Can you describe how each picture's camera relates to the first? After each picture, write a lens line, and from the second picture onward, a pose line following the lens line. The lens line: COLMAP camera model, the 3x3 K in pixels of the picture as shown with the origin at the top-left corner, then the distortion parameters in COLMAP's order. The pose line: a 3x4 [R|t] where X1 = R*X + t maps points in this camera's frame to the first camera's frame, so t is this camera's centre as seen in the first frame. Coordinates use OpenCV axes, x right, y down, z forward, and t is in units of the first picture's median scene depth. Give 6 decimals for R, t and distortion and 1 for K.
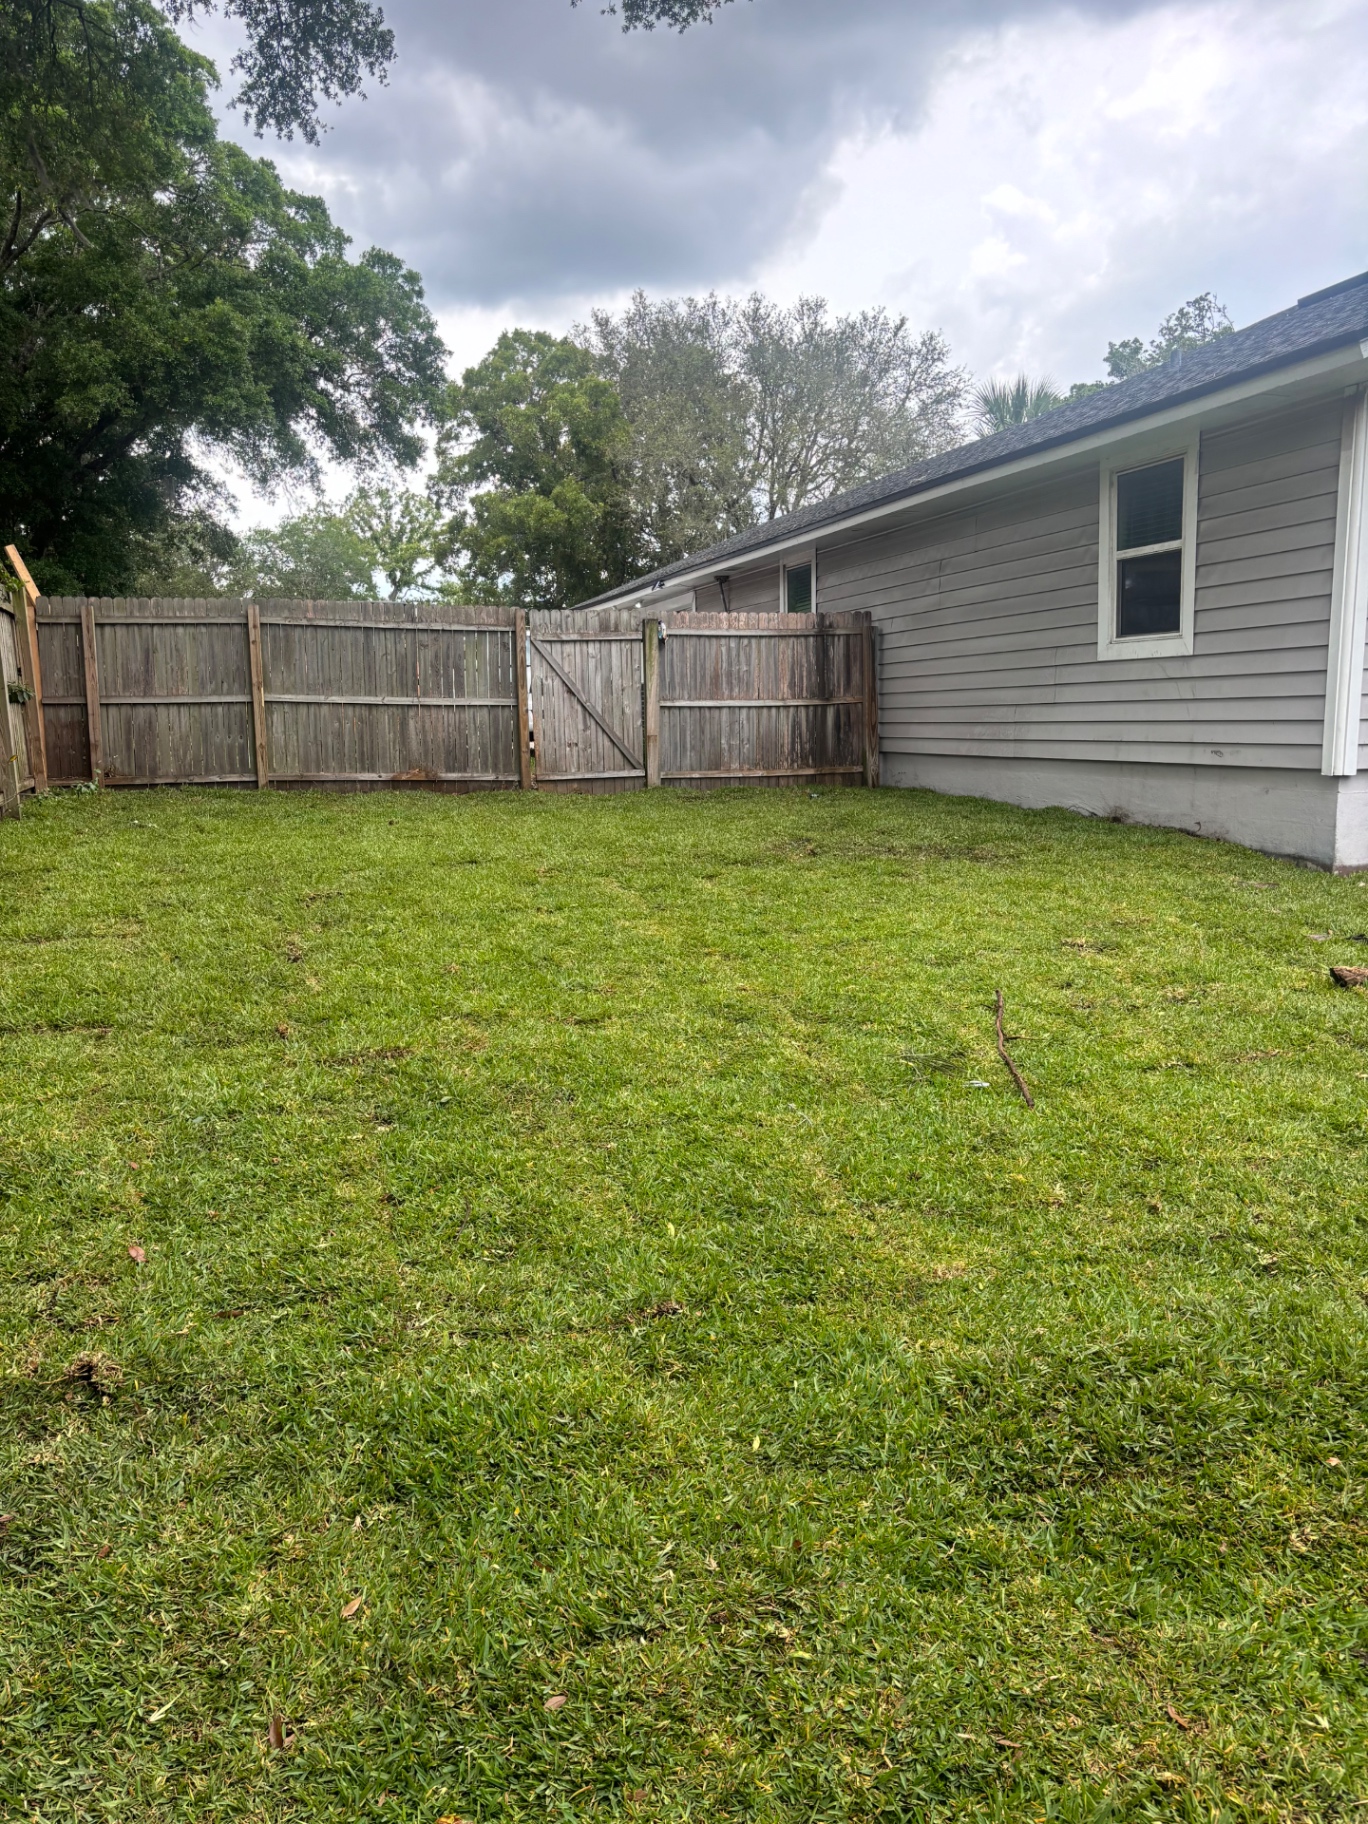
lens RADIAL K [[1275.8, 0, 685.4], [0, 1275.8, 919.7], [0, 0, 1]] dist [0.002030, 0.000442]
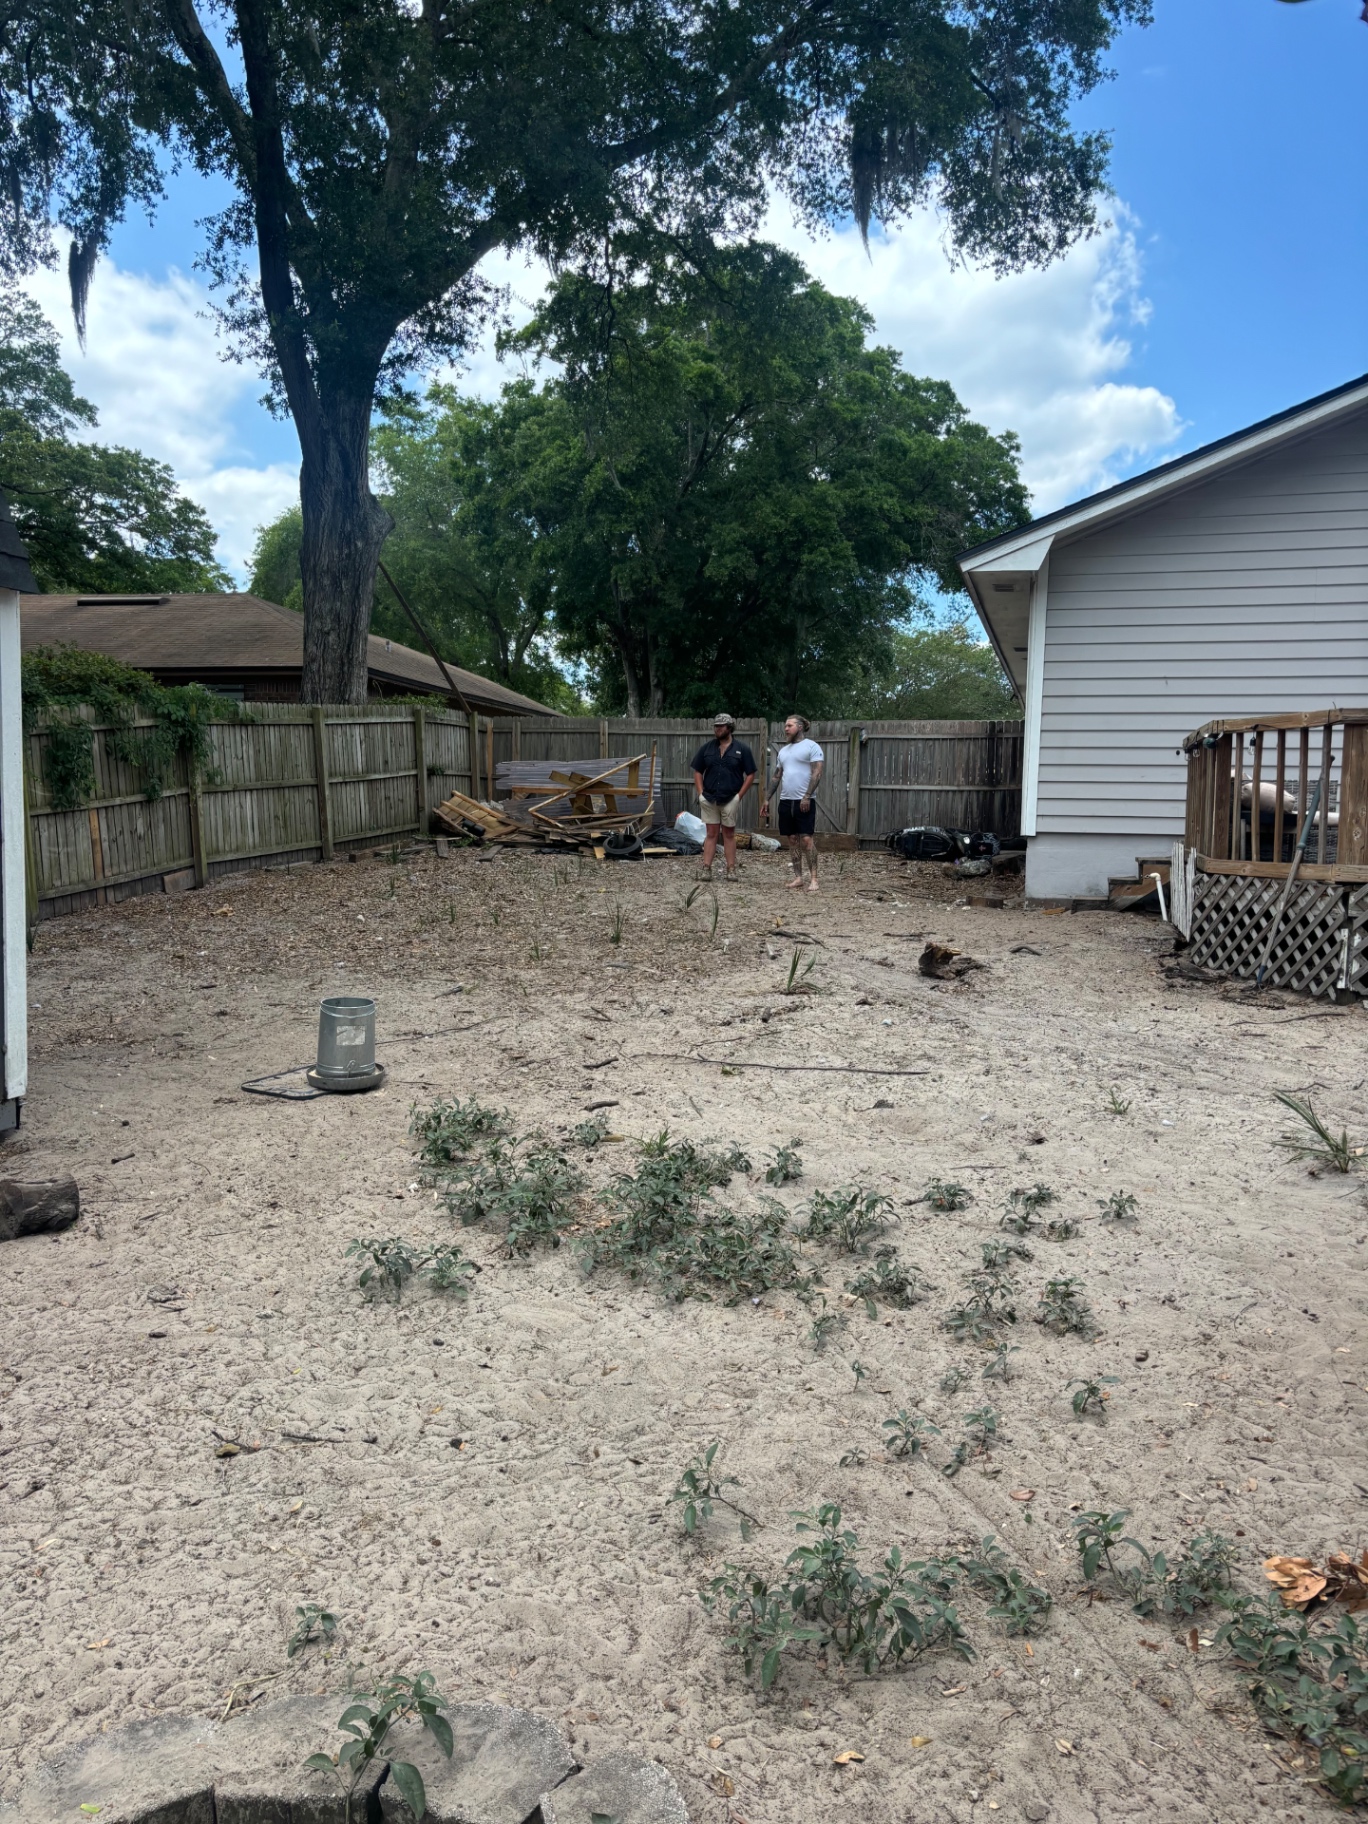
lens RADIAL K [[1275.8, 0, 685.4], [0, 1275.8, 919.7], [0, 0, 1]] dist [0.002030, 0.000442]
pose [[0.826588, 0.071847, -0.558203, 0.519338], [-0.113823, 0.992664, -0.040781, 0.044845], [0.551178, 0.097245, 0.828702, -0.212025]]
